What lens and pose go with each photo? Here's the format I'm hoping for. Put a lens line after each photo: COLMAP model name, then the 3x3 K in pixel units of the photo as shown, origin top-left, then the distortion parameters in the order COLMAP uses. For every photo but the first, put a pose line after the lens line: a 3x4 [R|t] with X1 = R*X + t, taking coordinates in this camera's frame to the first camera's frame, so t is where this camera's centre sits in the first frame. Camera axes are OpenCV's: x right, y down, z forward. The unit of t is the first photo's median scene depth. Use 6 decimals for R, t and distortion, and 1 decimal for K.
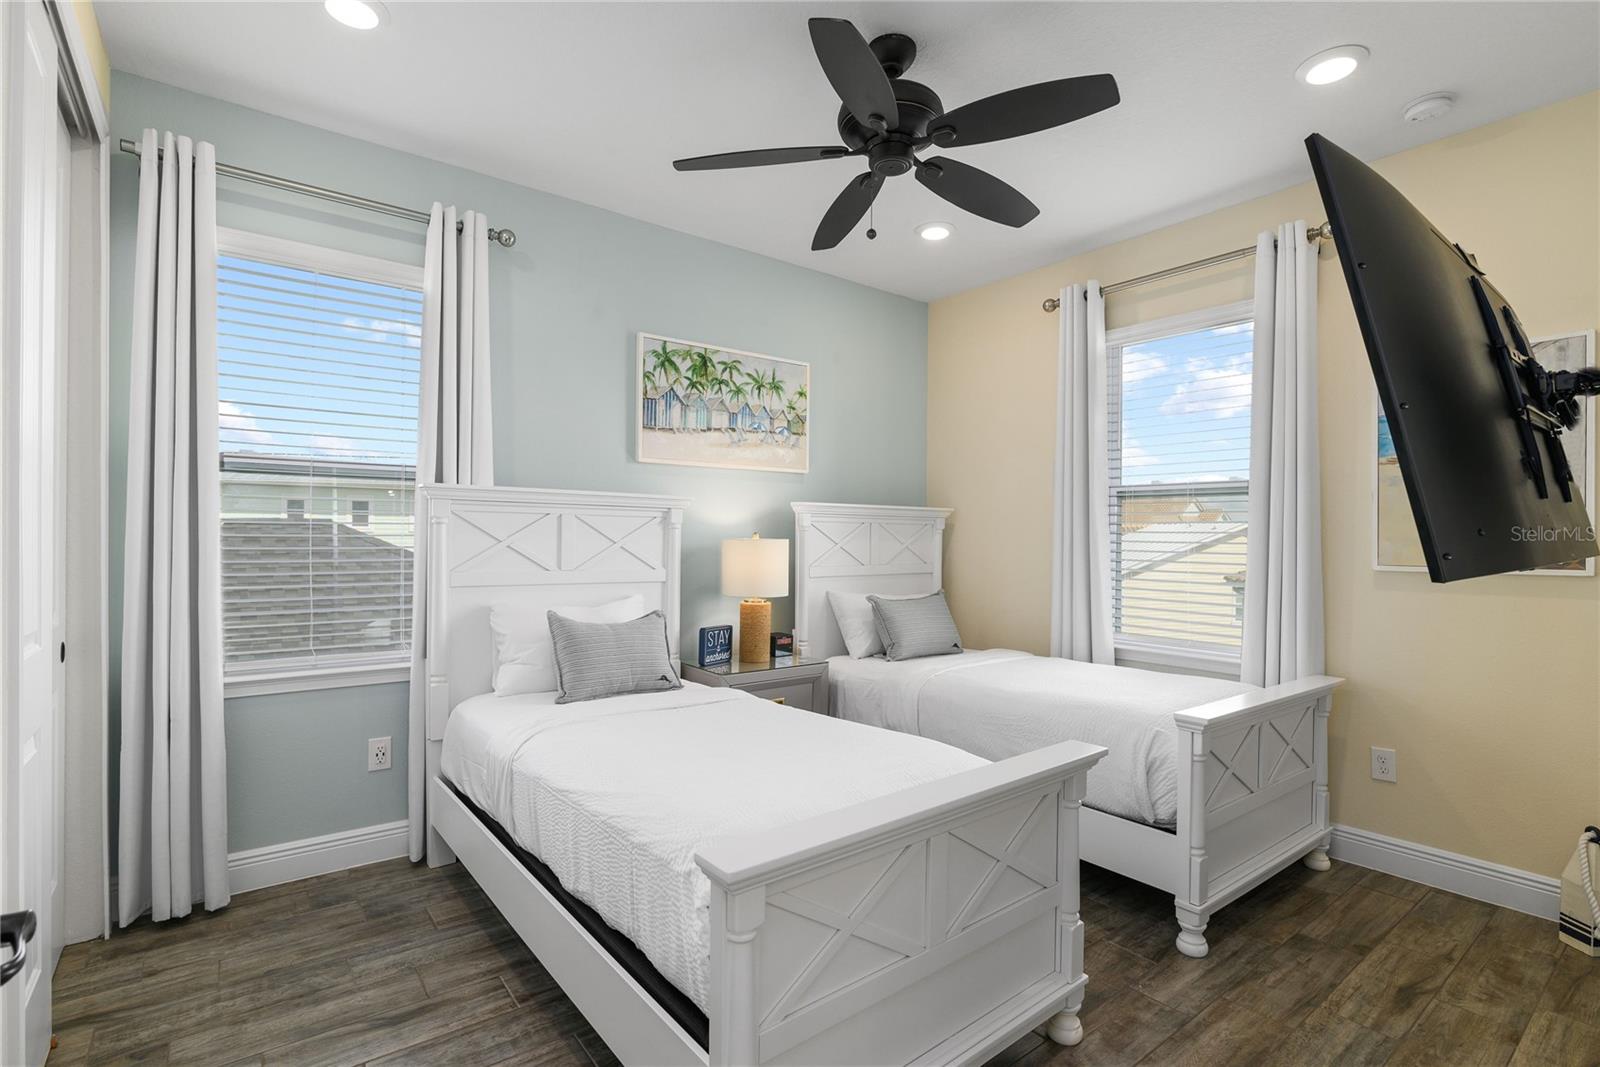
lens RADIAL K [[748.4, 0, 798.7], [0, 748.4, 537.4], [0, 0, 1]] dist [-0.003029, 0.001849]
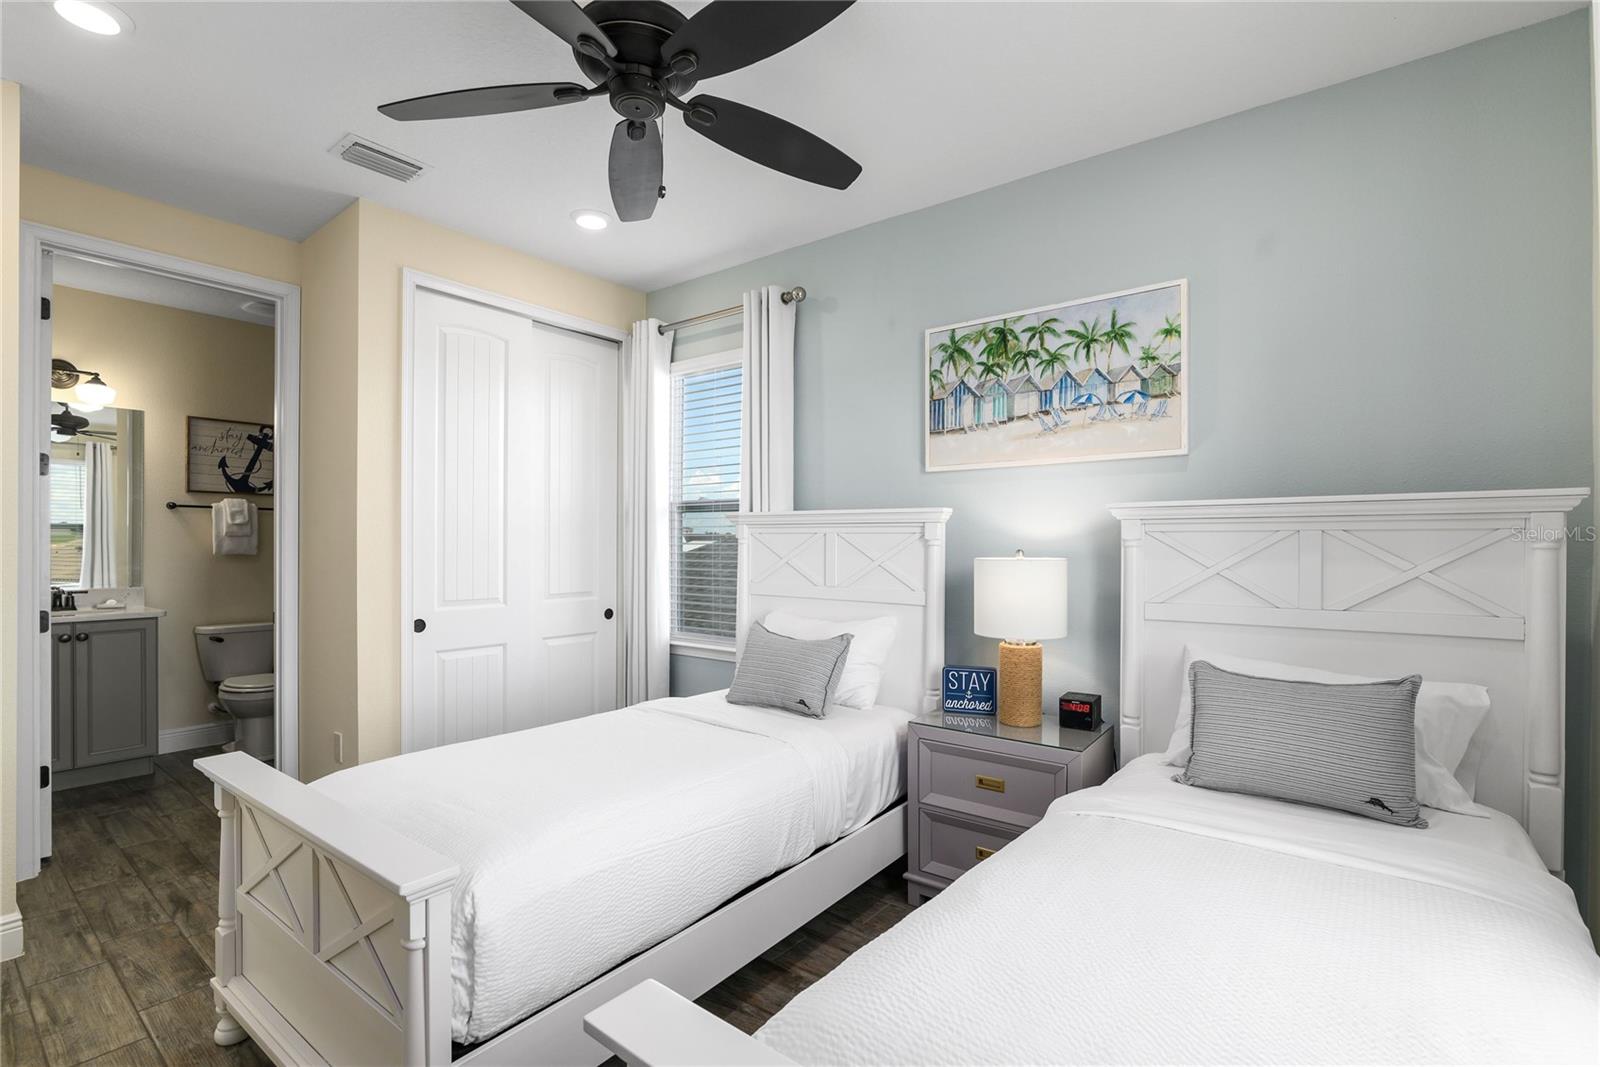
lens RADIAL K [[748.4, 0, 808.8], [0, 748.4, 538.0], [0, 0, 1]] dist [-0.003029, 0.001849]
pose [[0.256454, -0.010207, -0.966503, 0.590638], [0.004940, 0.999945, -0.009249, -0.012361], [0.966544, -0.002402, 0.256490, 0.589879]]
